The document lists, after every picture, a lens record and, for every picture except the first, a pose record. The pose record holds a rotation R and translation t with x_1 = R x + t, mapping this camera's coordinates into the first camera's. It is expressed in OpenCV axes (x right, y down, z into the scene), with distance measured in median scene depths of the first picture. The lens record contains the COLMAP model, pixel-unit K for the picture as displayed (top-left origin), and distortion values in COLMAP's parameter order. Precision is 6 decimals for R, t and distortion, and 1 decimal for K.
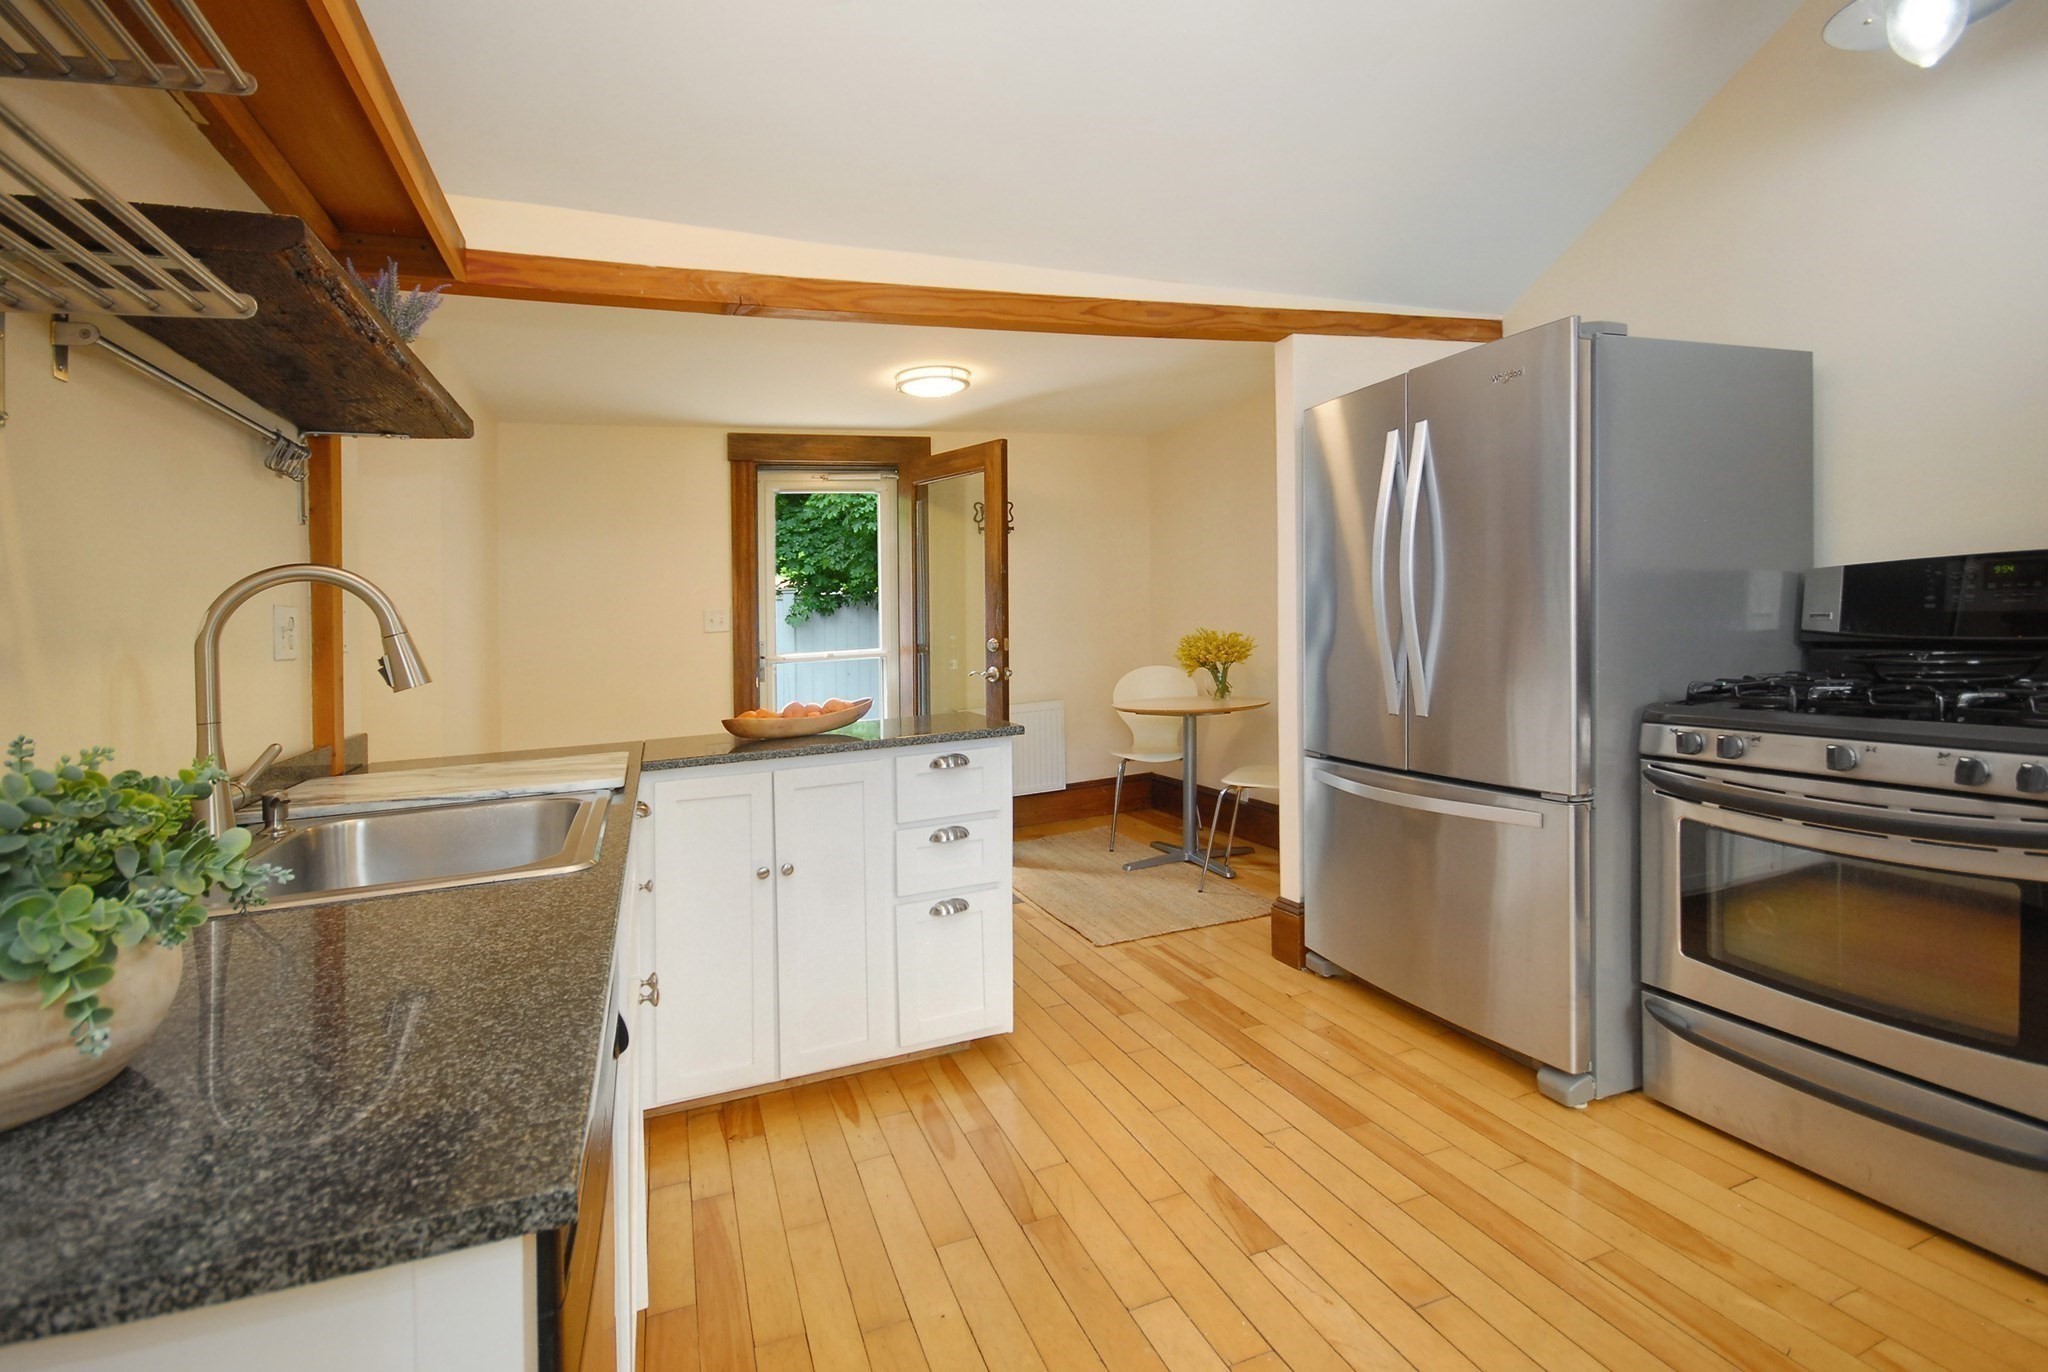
lens RADIAL K [[928.3, 0, 1018.9], [0, 928.3, 665.8], [0, 0, 1]] dist [0.007531, -0.007896]
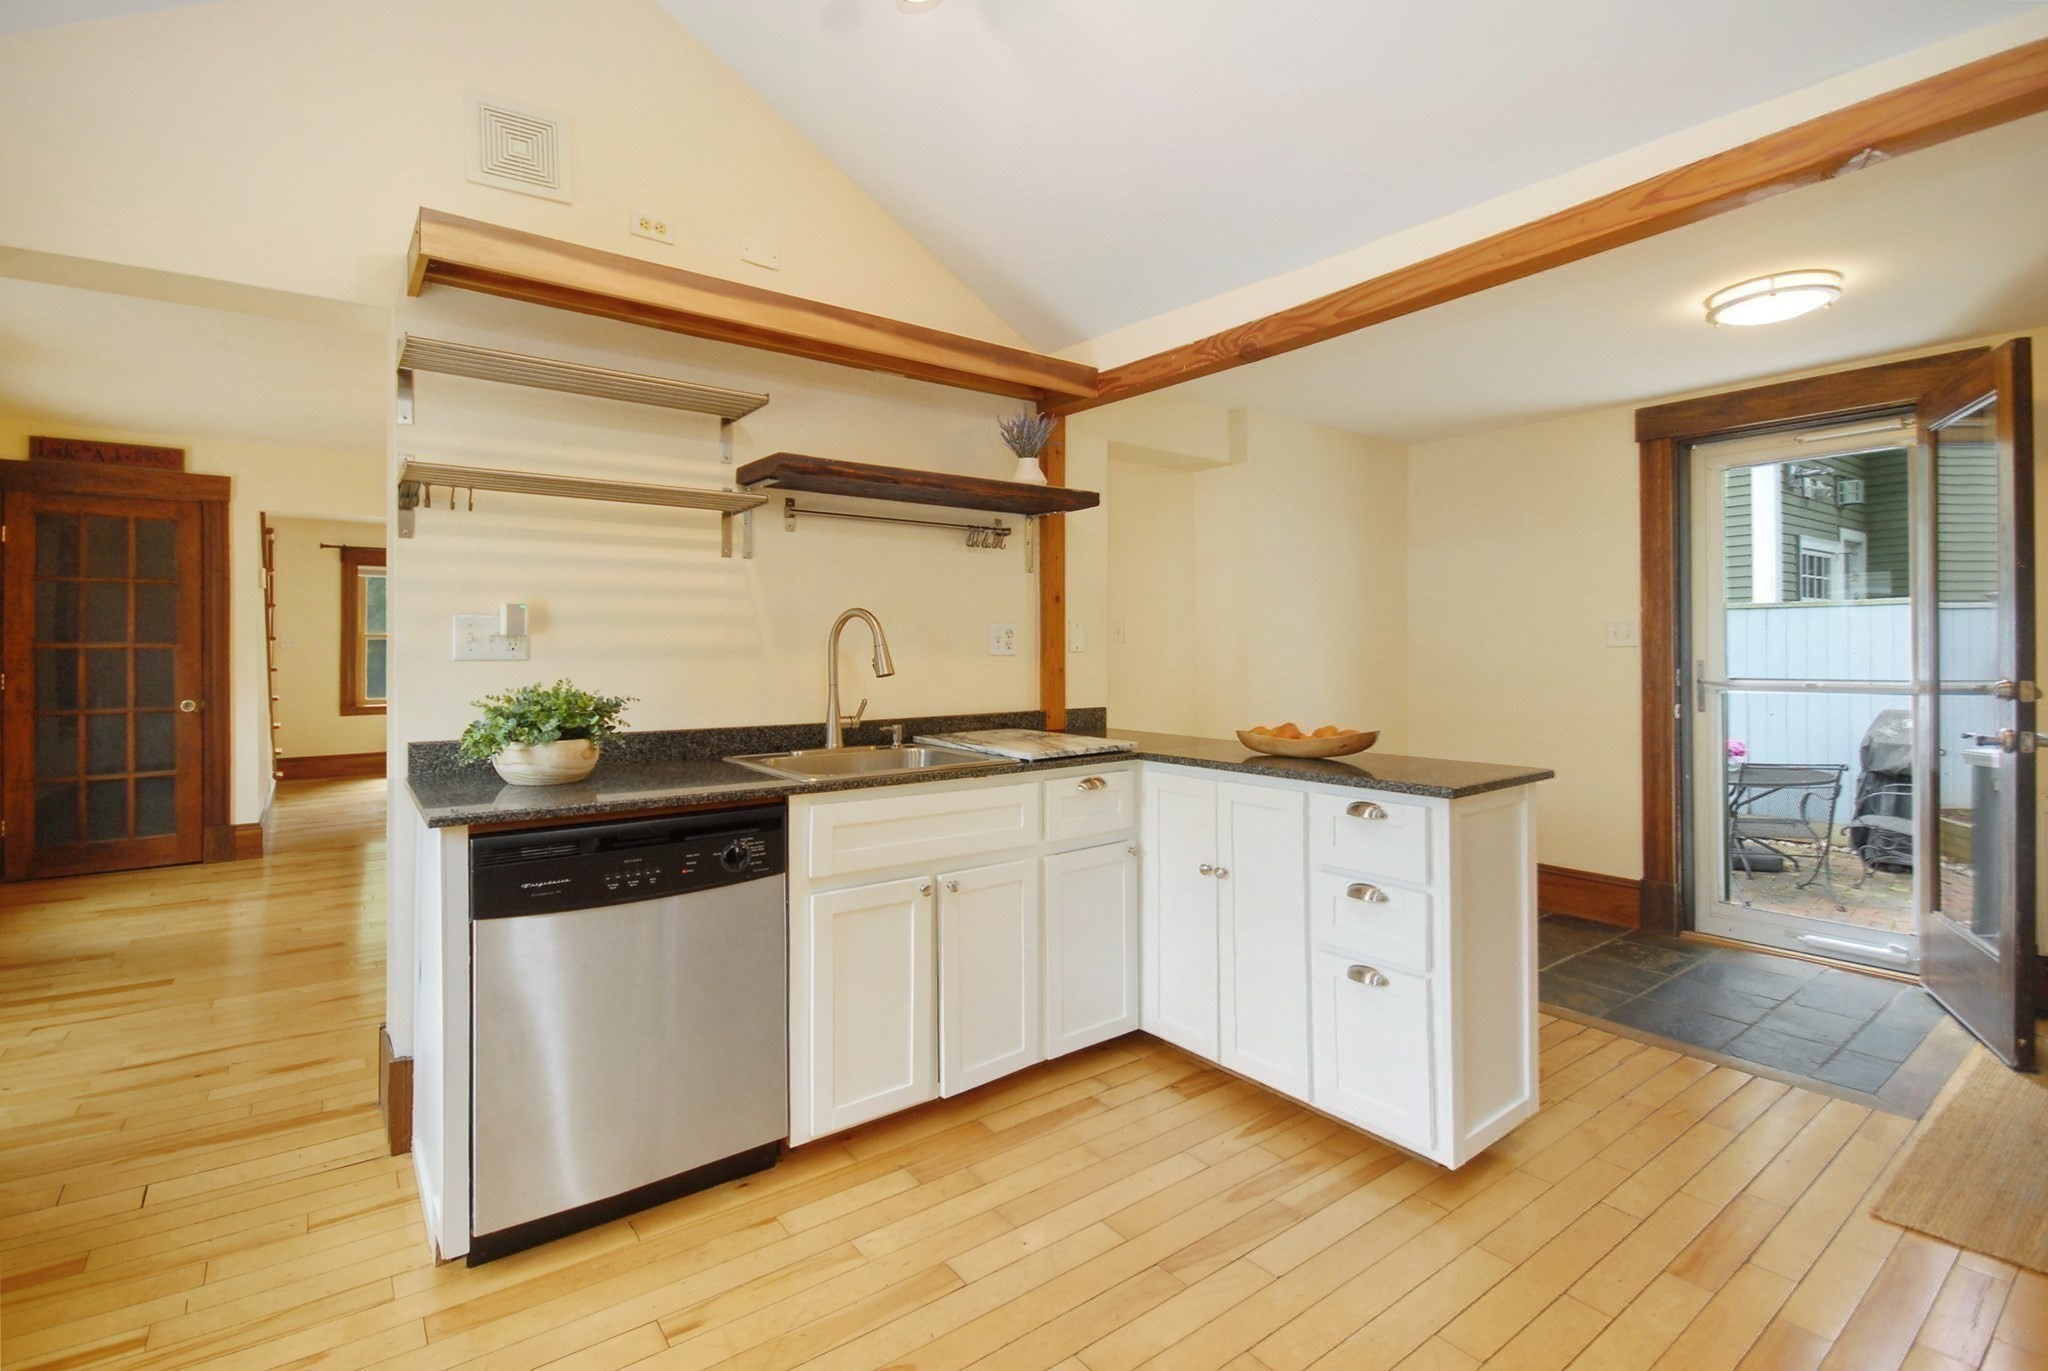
lens RADIAL K [[928.3, 0, 972.8], [0, 928.3, 663.5], [0, 0, 1]] dist [0.007531, -0.007896]
pose [[0.270909, 0.063809, -0.960488, 0.655684], [-0.057875, 0.997075, 0.049916, -0.057984], [0.960864, 0.042065, 0.273809, 0.390742]]
